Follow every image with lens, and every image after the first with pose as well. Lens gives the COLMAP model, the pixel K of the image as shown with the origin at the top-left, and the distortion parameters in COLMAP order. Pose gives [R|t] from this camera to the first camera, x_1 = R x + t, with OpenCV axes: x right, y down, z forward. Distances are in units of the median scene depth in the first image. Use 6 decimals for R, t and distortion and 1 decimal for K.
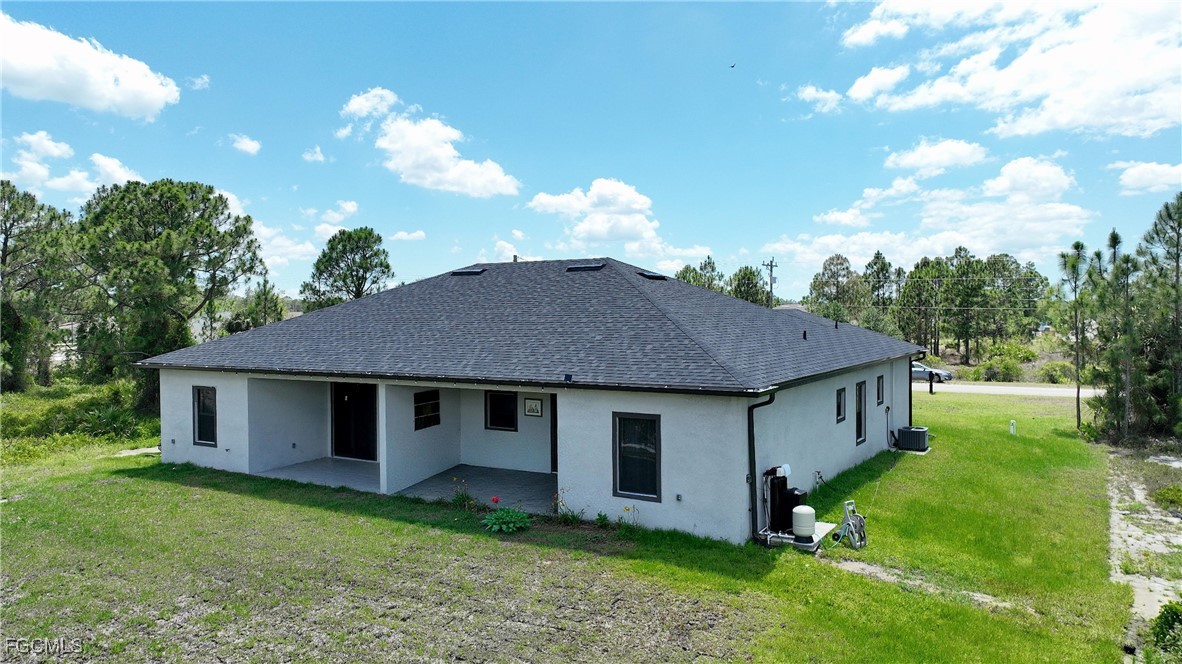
lens RADIAL K [[833.6, 0, 591.0], [0, 833.6, 332.0], [0, 0, 1]] dist [-0.000480, -0.000392]
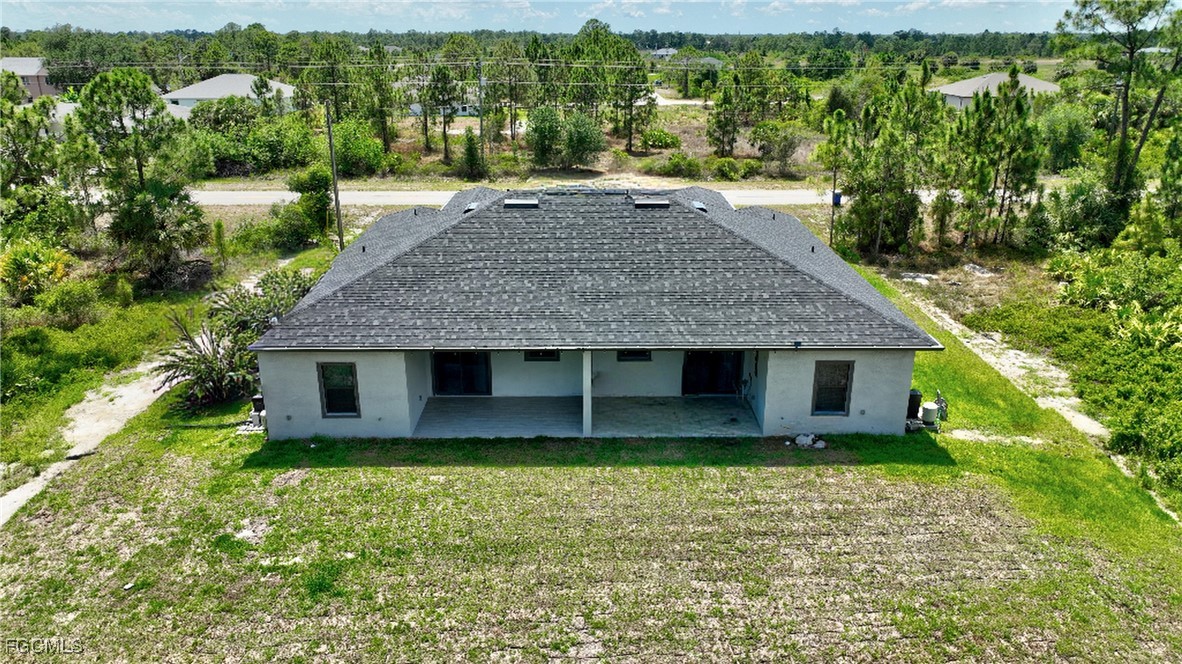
lens RADIAL K [[828.9, 0, 596.9], [0, 828.9, 329.3], [0, 0, 1]] dist [0.003721, 0.001930]
pose [[0.854294, -0.166889, 0.492270, -1.007274], [0.009174, 0.951749, 0.306741, -0.401706], [-0.519709, -0.257531, 0.814605, 0.078797]]
